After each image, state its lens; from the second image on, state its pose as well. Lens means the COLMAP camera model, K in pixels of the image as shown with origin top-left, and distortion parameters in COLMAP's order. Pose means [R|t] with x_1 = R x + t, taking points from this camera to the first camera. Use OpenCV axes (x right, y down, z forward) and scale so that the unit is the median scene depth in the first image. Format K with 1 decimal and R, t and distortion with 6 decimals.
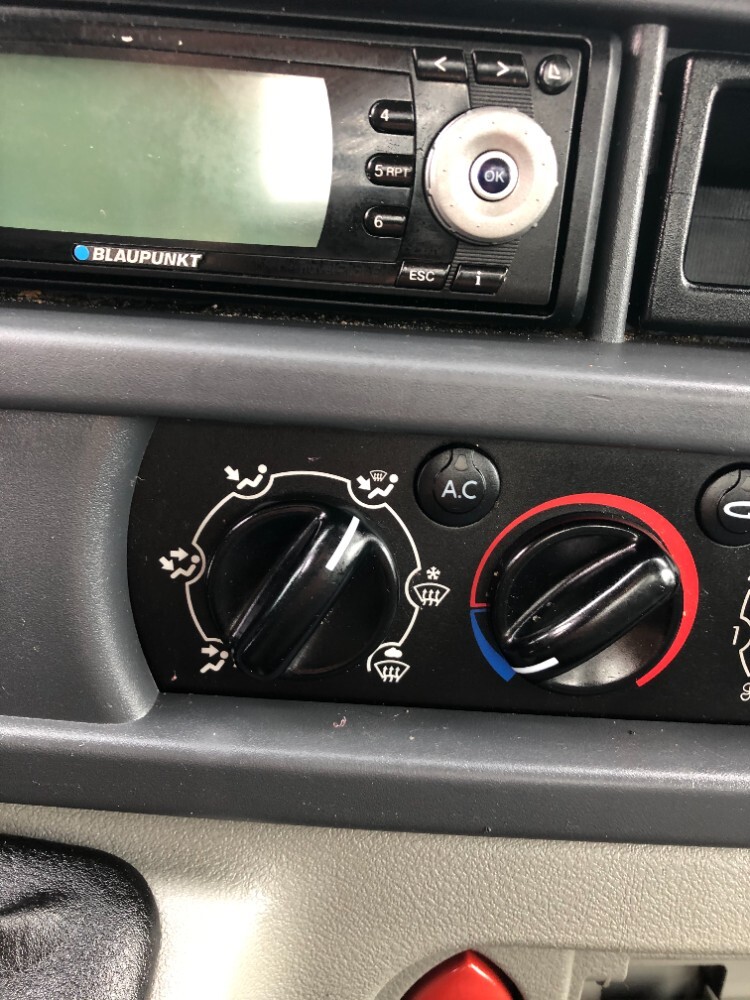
lens RADIAL K [[821.1, 0, 375.0], [0, 821.1, 500.0], [0, 0, 1]] dist [0.010383, -0.007697]
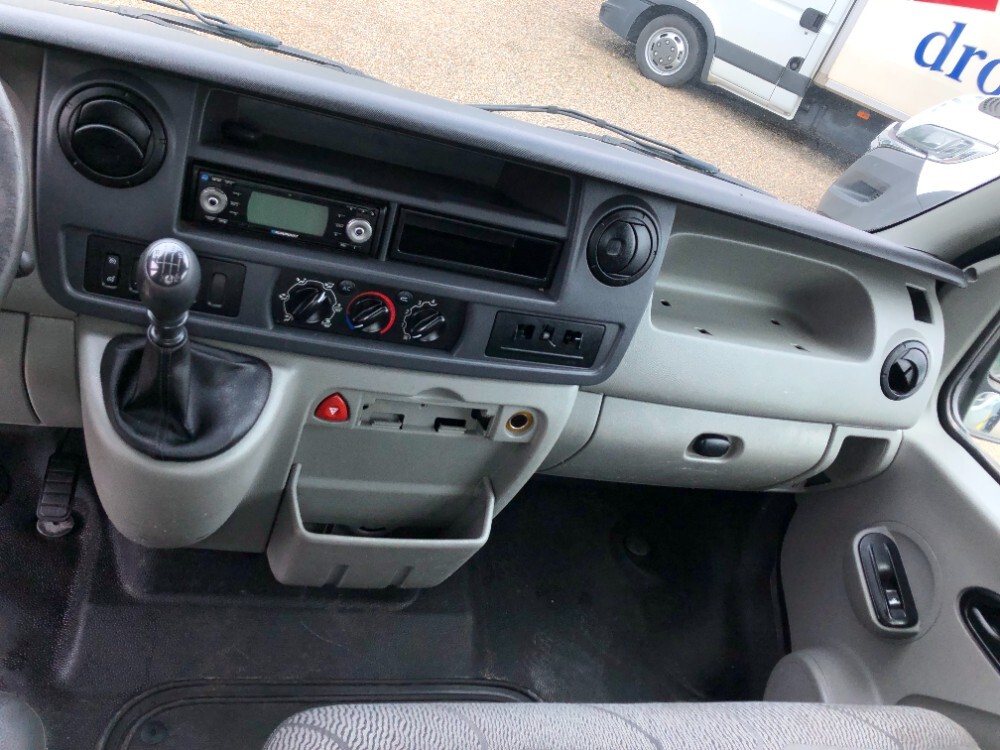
lens RADIAL K [[821.1, 0, 500.0], [0, 821.1, 375.0], [0, 0, 1]] dist [0.010383, -0.007697]
pose [[0.947814, 0.081601, 0.308203, -0.475393], [-0.138413, 0.976157, 0.167211, -0.436983], [-0.287210, -0.201144, 0.936510, -3.783324]]
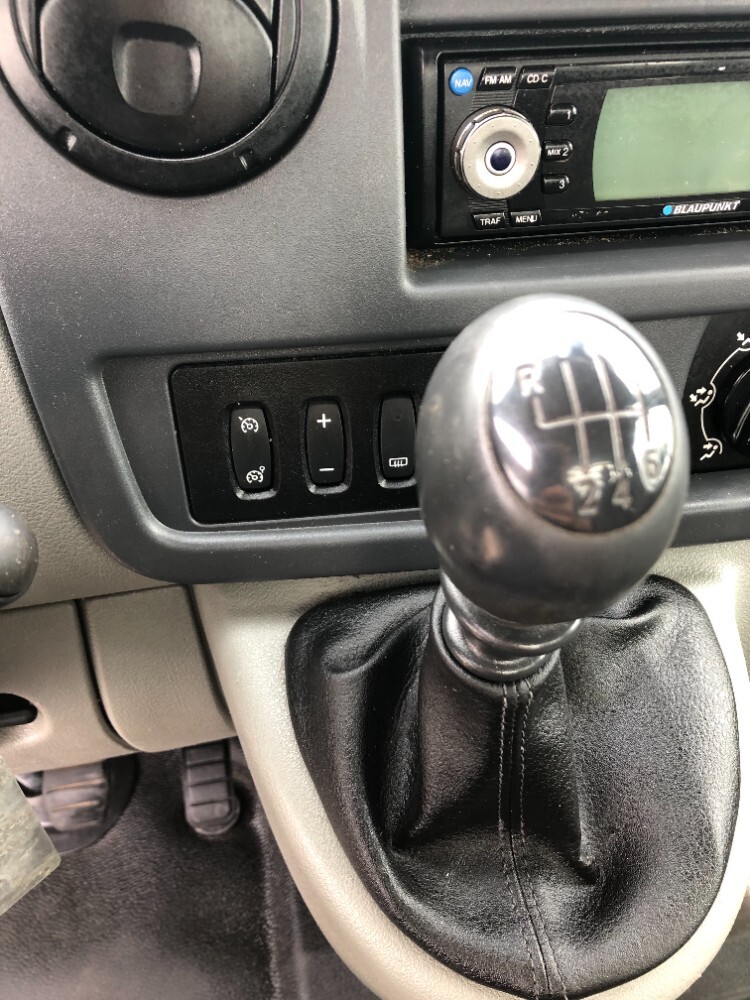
lens RADIAL K [[821.1, 0, 375.0], [0, 821.1, 500.0], [0, 0, 1]] dist [0.010383, -0.007697]
pose [[0.980106, -0.172157, 0.098766, -1.068751], [0.140577, 0.953422, 0.266879, -0.252327], [-0.140111, -0.247685, 0.958656, -0.515196]]
